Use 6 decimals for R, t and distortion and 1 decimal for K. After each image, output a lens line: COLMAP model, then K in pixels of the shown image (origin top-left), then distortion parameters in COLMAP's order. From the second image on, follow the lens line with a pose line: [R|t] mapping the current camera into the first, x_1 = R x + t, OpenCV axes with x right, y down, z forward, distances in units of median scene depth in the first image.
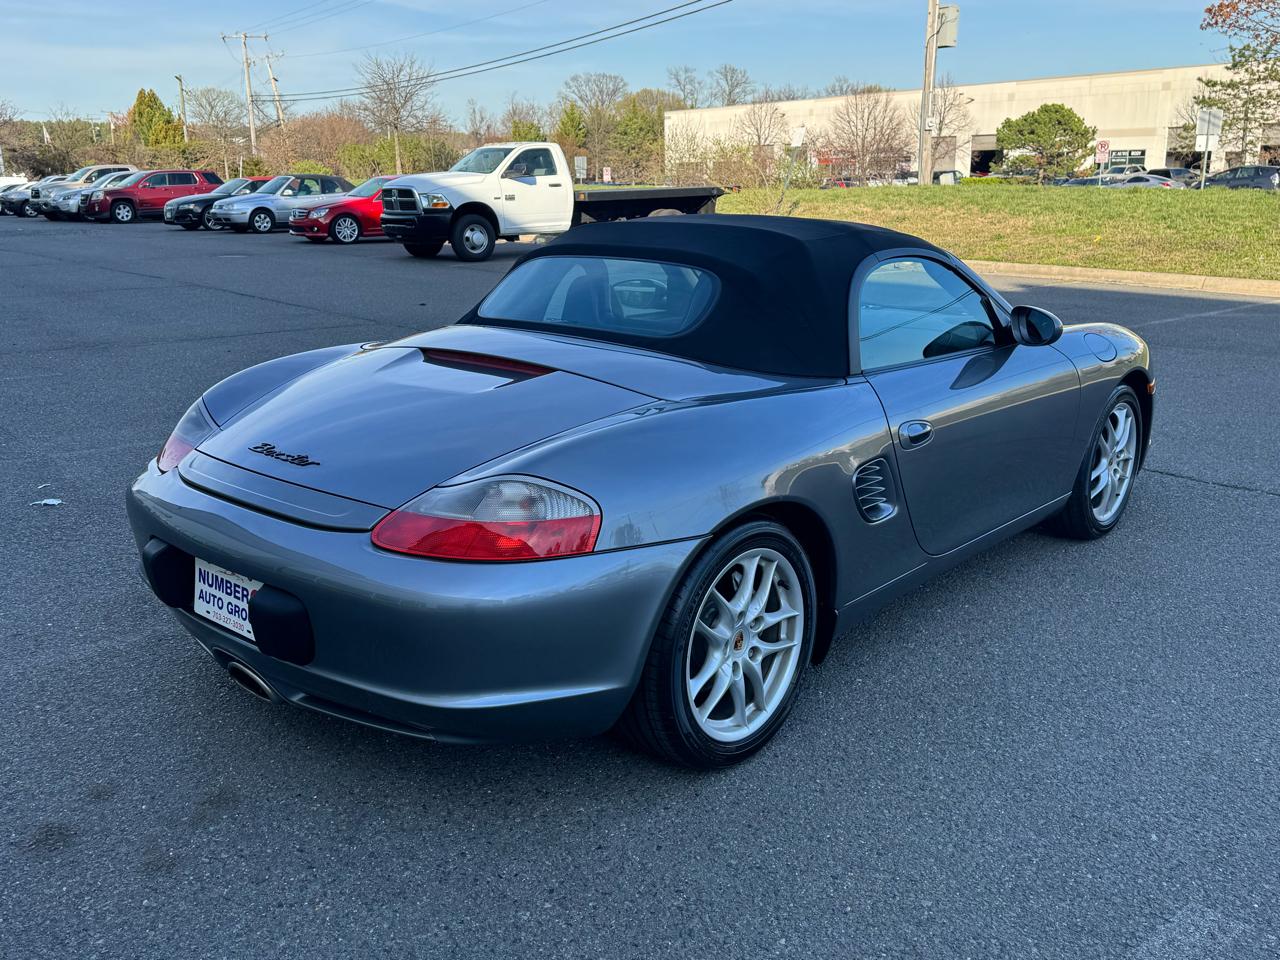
lens RADIAL K [[1145.9, 0, 637.2], [0, 1145.9, 493.2], [0, 0, 1]] dist [0.044592, -0.072241]
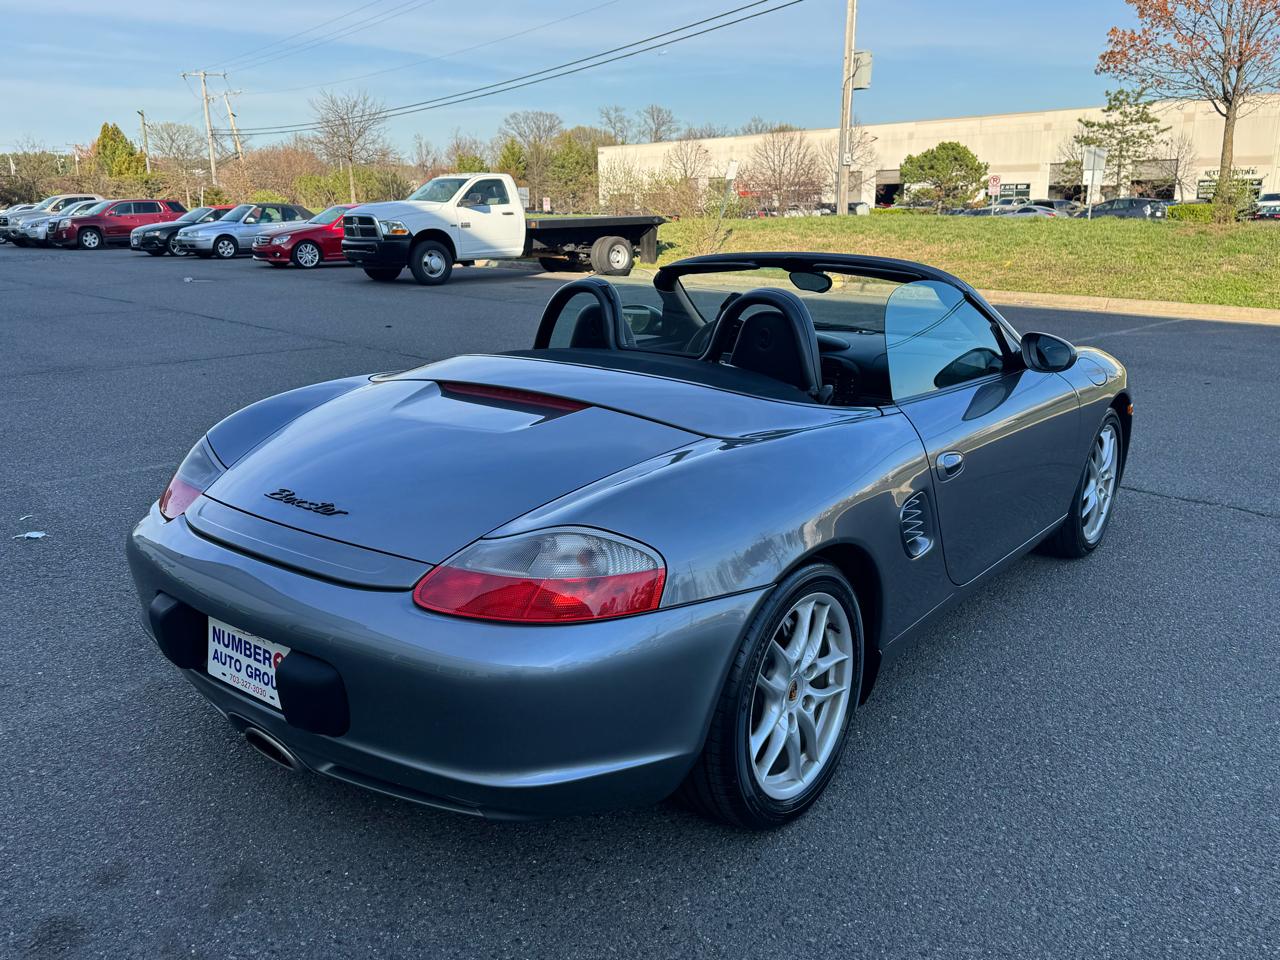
lens RADIAL K [[1052.0, 0, 636.7], [0, 1052.0, 488.9], [0, 0, 1]] dist [0.028826, -0.047488]
pose [[0.998200, -0.013444, 0.058452, -0.013571], [0.013846, 0.999883, -0.006470, -0.005192], [-0.058358, 0.007268, 0.998269, 0.020535]]
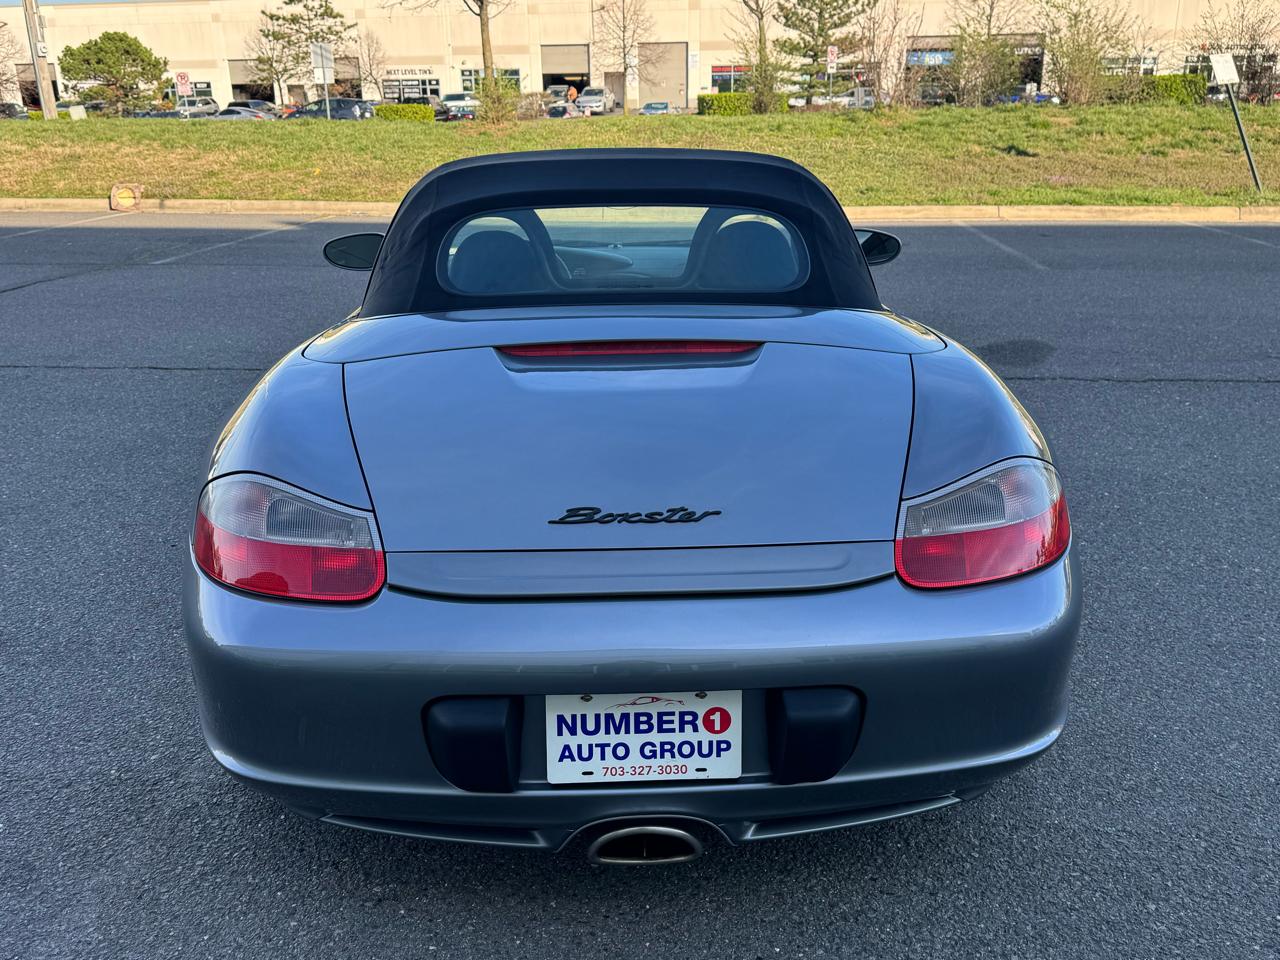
lens RADIAL K [[1145.9, 0, 646.7], [0, 1145.9, 486.0], [0, 0, 1]] dist [0.044592, -0.072241]
pose [[0.718543, -0.222675, 0.658872, -0.112078], [0.191113, 0.974107, 0.120792, -0.019666], [-0.668709, 0.039125, 0.742494, 0.071672]]
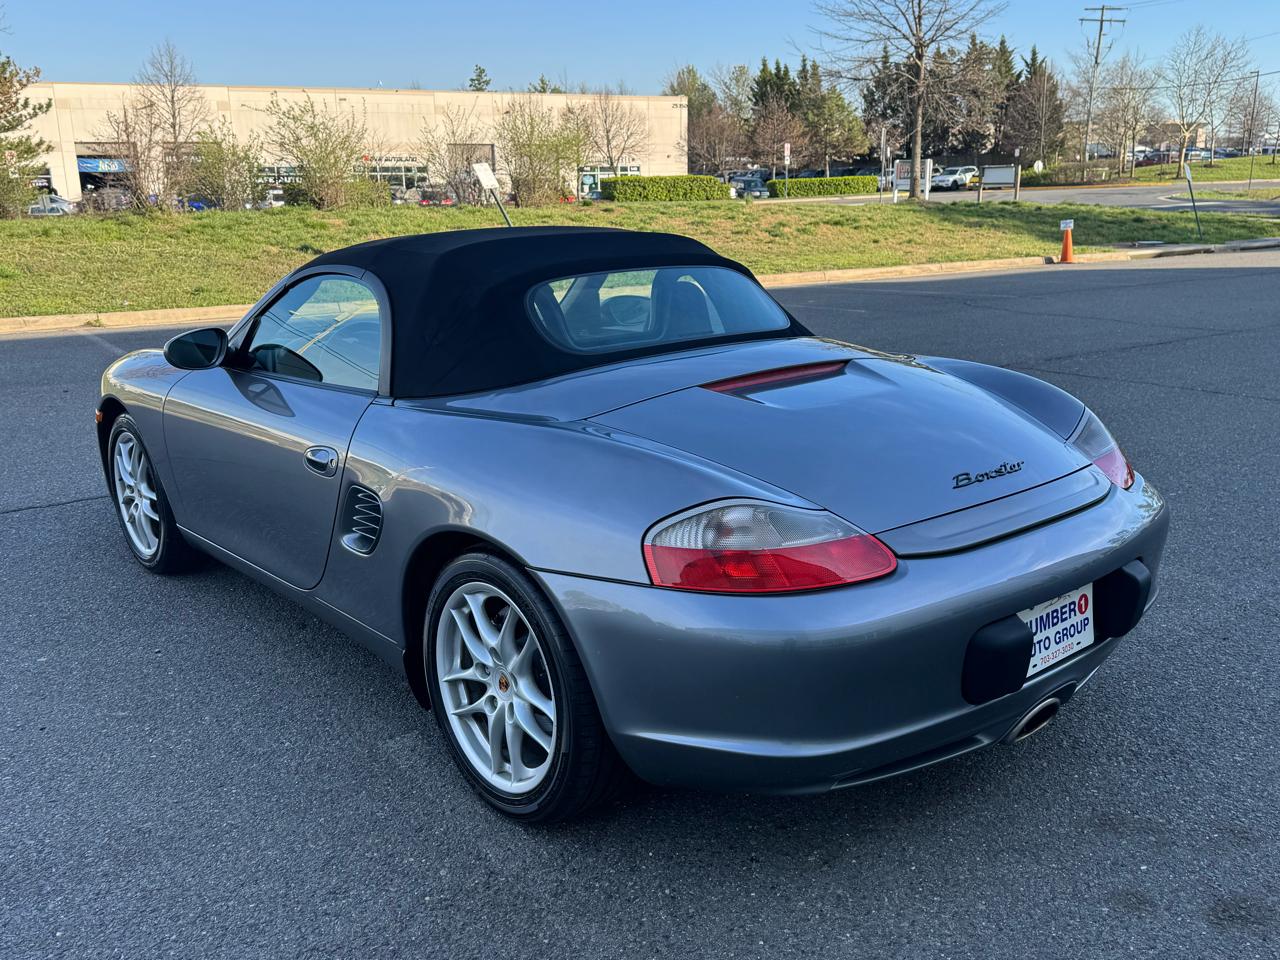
lens RADIAL K [[1145.9, 0, 639.2], [0, 1145.9, 482.6], [0, 0, 1]] dist [0.044592, -0.072241]
pose [[0.130793, -0.238217, 0.962365, -0.182670], [0.282223, 0.939488, 0.194198, -0.042092], [-0.950391, 0.246202, 0.190109, 0.162482]]
